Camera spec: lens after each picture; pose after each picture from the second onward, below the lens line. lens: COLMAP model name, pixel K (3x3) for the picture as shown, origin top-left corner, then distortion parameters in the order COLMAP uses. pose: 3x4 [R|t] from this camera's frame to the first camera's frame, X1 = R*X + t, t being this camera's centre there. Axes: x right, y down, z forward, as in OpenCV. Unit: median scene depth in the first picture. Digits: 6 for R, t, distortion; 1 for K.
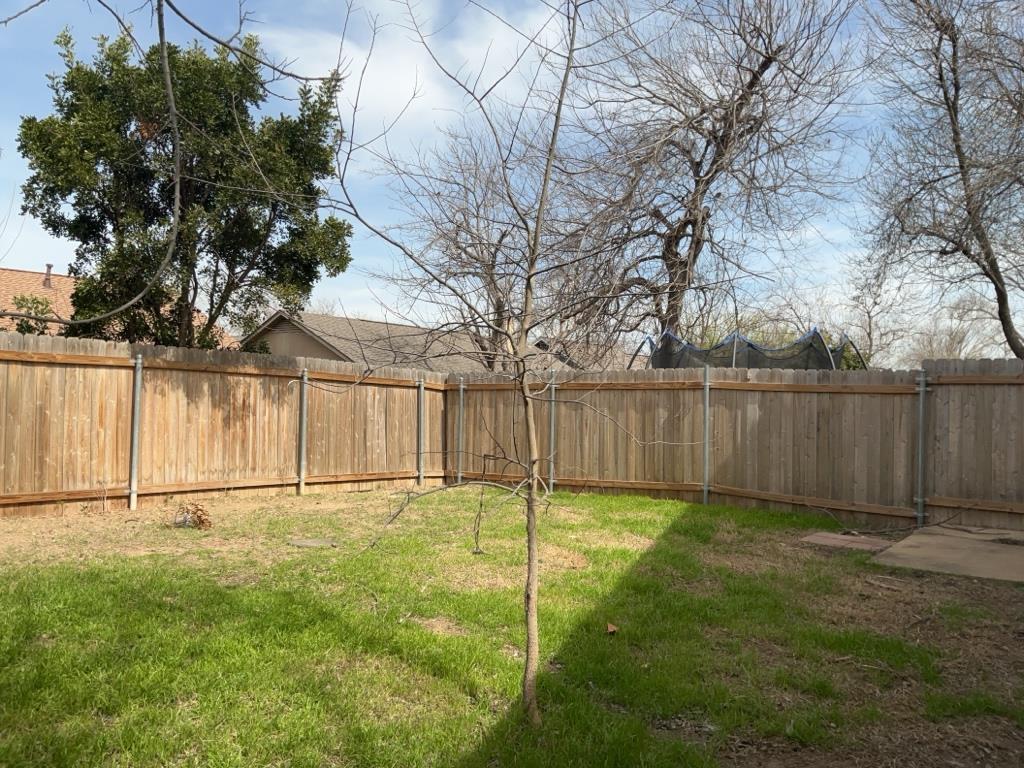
lens RADIAL K [[808.9, 0, 512.0], [0, 808.9, 387.1], [0, 0, 1]] dist [-0.005767, -0.022786]
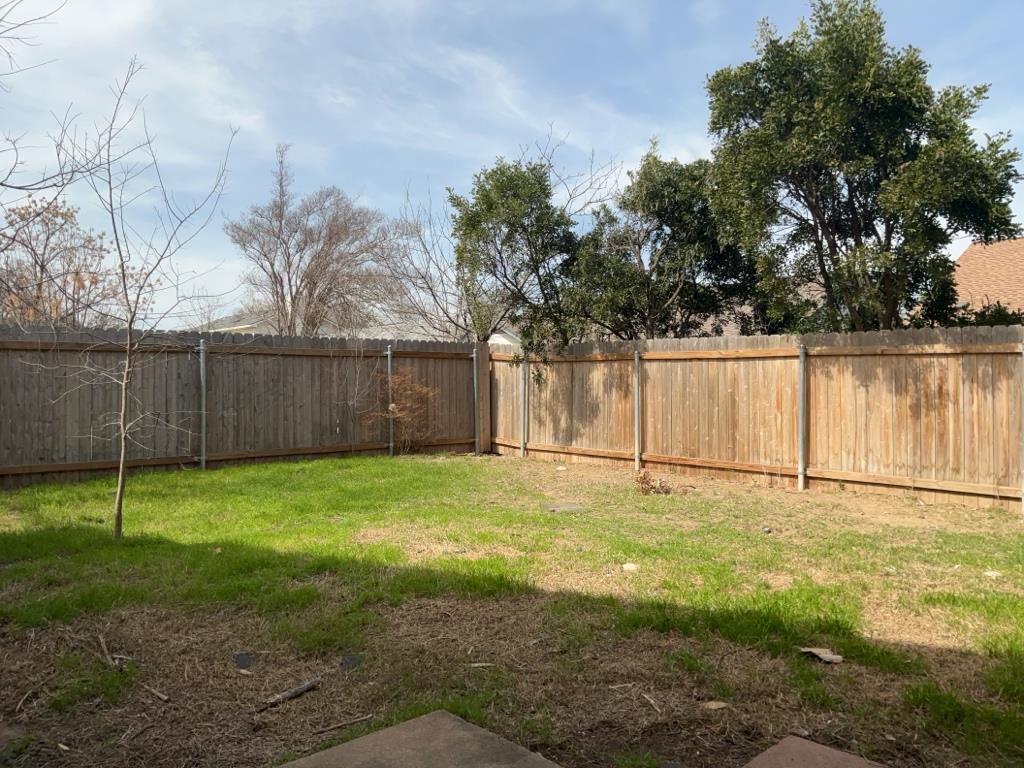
lens RADIAL K [[808.9, 0, 511.9], [0, 808.9, 385.2], [0, 0, 1]] dist [-0.005767, -0.022786]
pose [[-0.211231, -0.024126, -0.977138, 0.622125], [0.011089, 0.999572, -0.027077, 0.036202], [0.977373, -0.016555, -0.210873, 0.806867]]
